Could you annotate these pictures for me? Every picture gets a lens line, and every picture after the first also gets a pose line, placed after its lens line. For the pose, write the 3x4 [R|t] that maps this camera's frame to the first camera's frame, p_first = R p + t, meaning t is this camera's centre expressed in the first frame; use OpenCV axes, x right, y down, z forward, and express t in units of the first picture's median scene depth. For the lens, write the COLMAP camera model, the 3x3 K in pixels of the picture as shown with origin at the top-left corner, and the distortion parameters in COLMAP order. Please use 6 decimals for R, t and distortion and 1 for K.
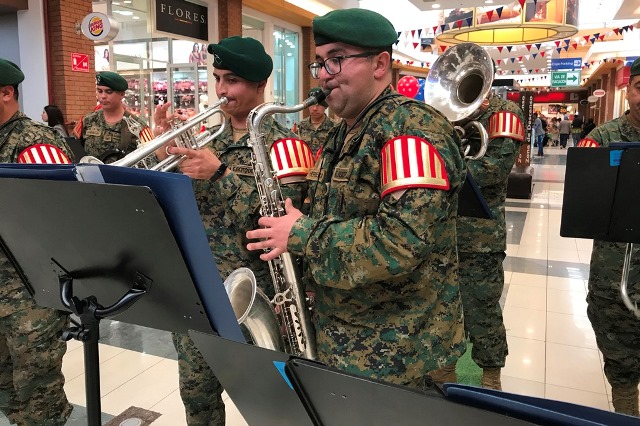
lens RADIAL K [[643.4, 0, 319.0], [0, 643.4, 212.5], [0, 0, 1]] dist [0.072736, 0.000000]
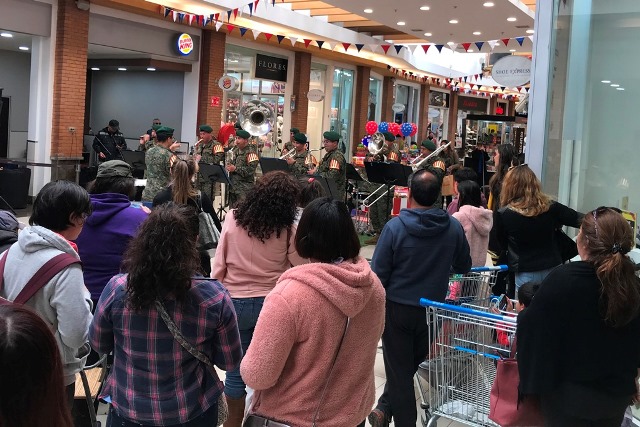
lens RADIAL K [[643.4, 0, 320.9], [0, 643.4, 213.9], [0, 0, 1]] dist [0.072736, 0.000000]
pose [[0.992746, 0.077446, -0.091970, 0.060674], [-0.078326, 0.996910, -0.005996, 0.036565], [0.091221, 0.013156, 0.995744, -0.423795]]
